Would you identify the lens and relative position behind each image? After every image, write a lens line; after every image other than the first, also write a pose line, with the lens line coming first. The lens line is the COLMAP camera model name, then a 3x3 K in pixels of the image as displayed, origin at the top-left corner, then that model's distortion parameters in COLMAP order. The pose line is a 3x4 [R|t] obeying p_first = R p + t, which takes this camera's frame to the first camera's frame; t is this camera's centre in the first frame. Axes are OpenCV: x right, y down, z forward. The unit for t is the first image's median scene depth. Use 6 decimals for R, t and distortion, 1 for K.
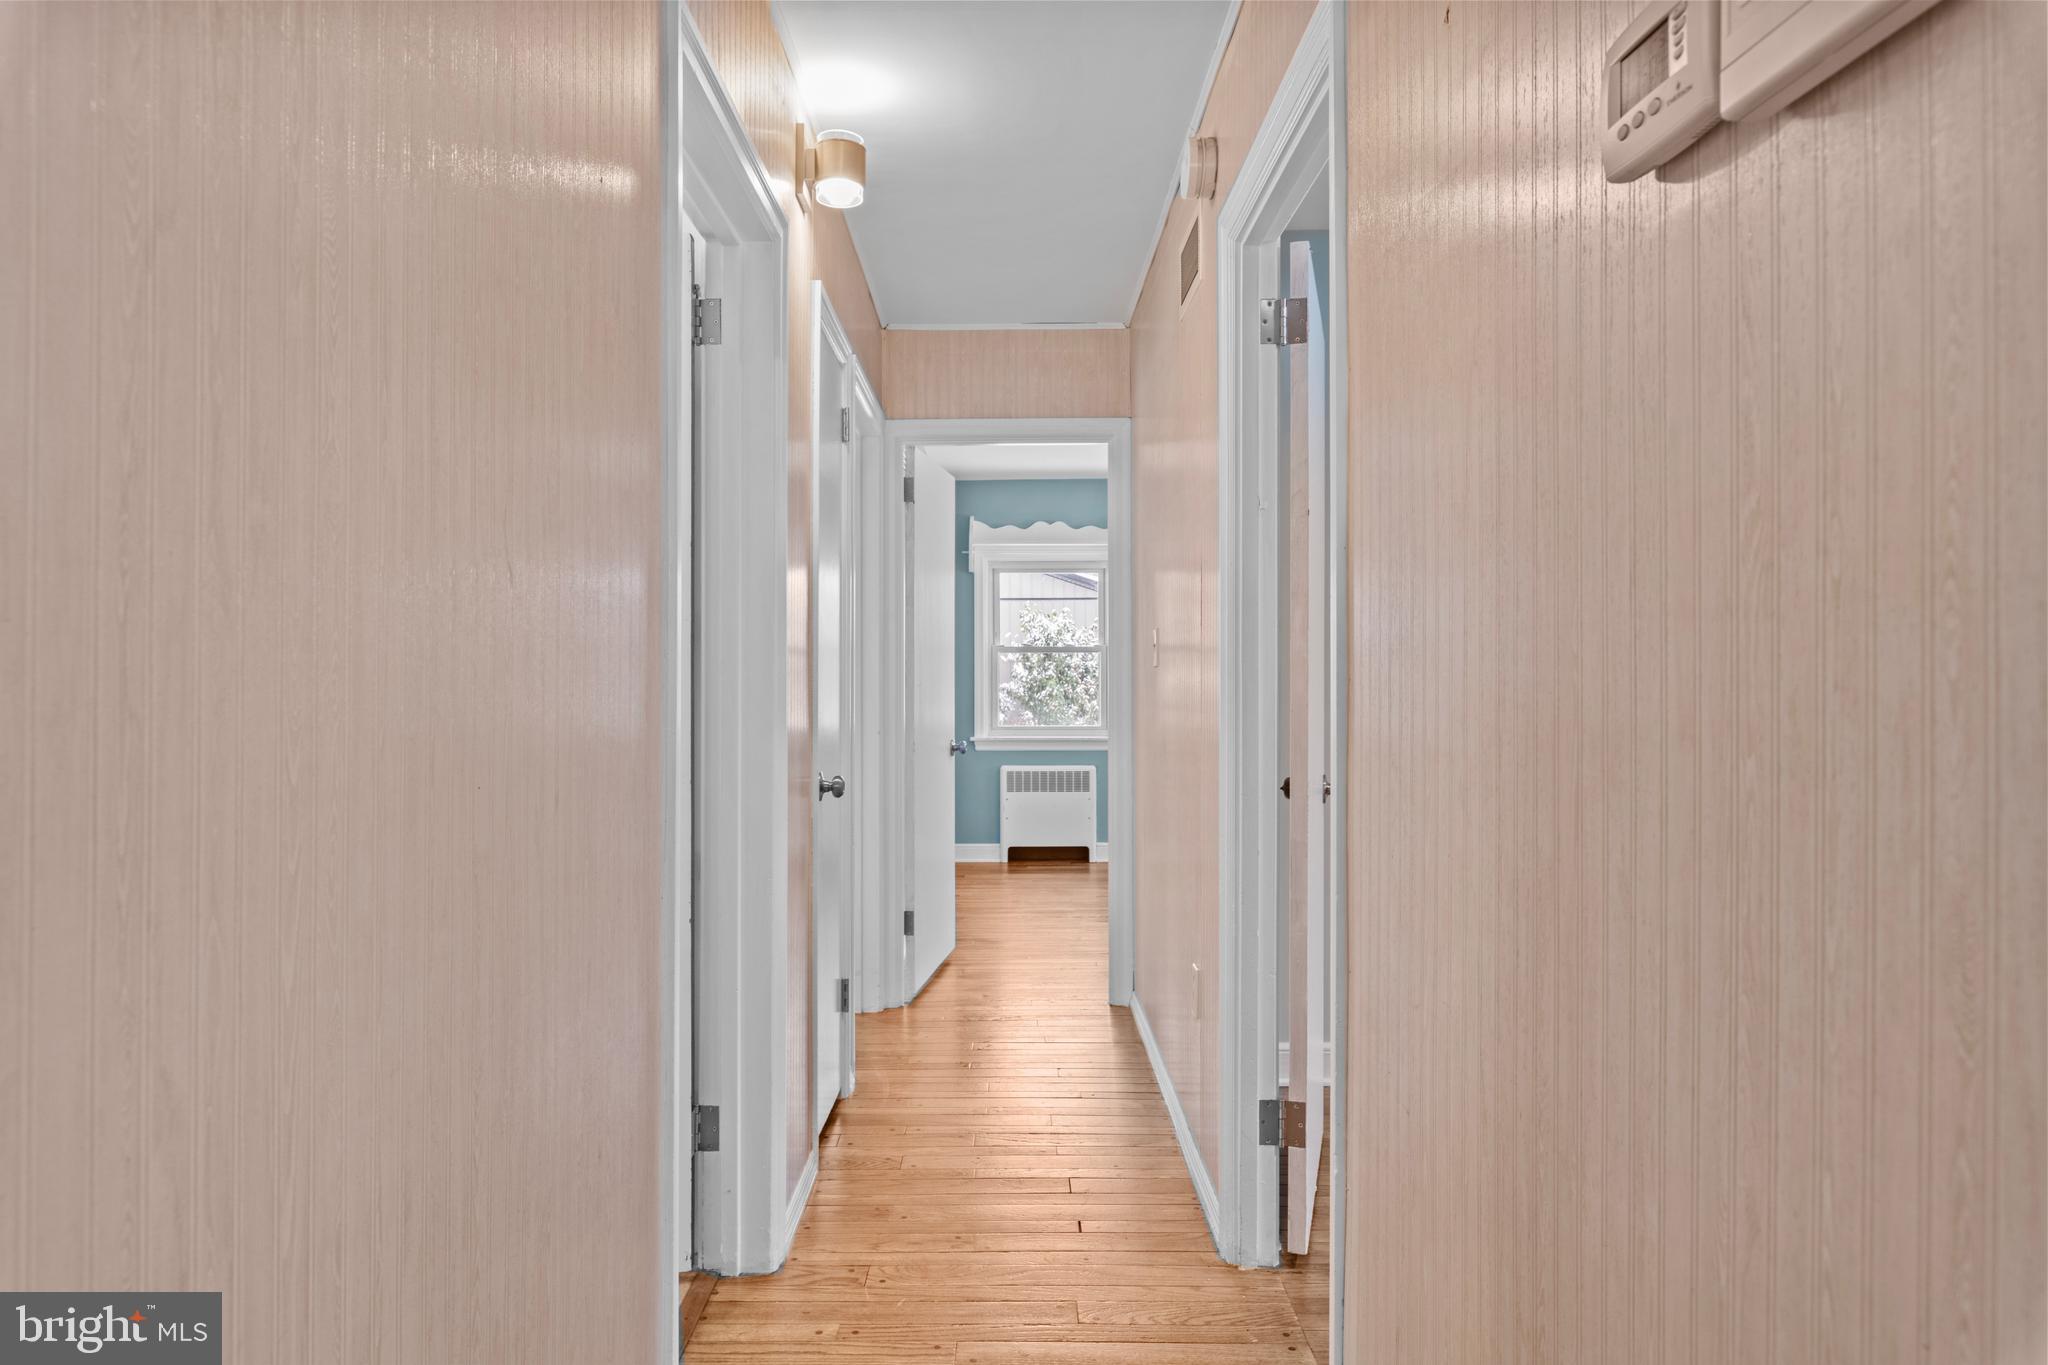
lens RADIAL K [[1274.0, 0, 1024.0], [0, 1274.0, 682.5], [0, 0, 1]] dist [0.000051, -0.000012]
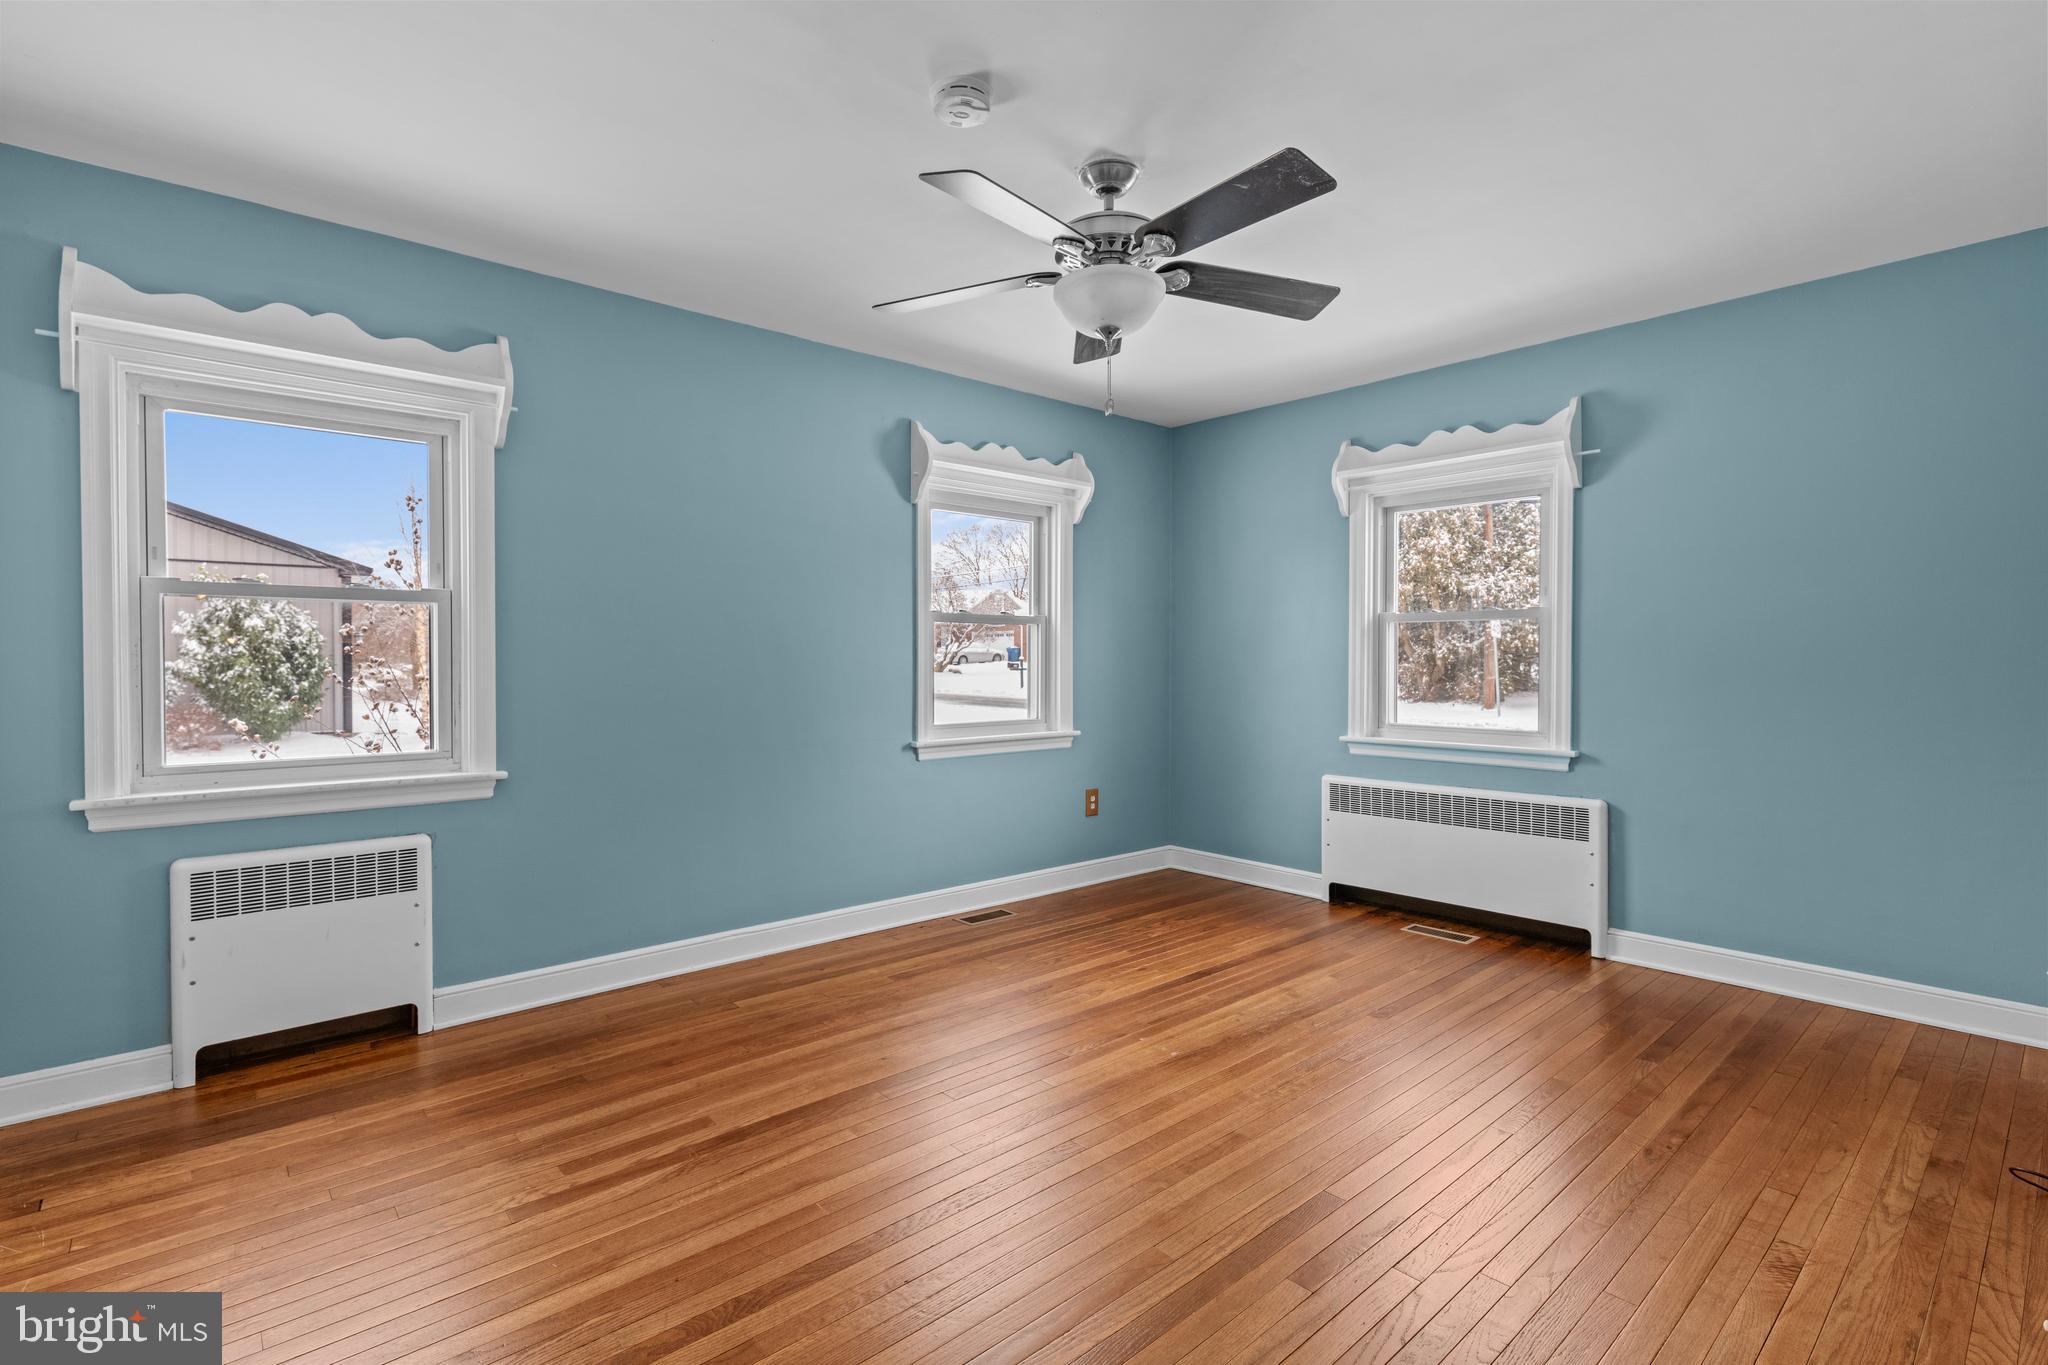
lens RADIAL K [[955.6, 0, 1009.9], [0, 955.6, 675.5], [0, 0, 1]] dist [-0.001192, -0.000192]
pose [[0.759095, -0.009812, 0.650906, -0.004579], [-0.000394, 0.999879, 0.015532, -0.000470], [-0.650980, -0.012046, 0.758999, 0.208738]]
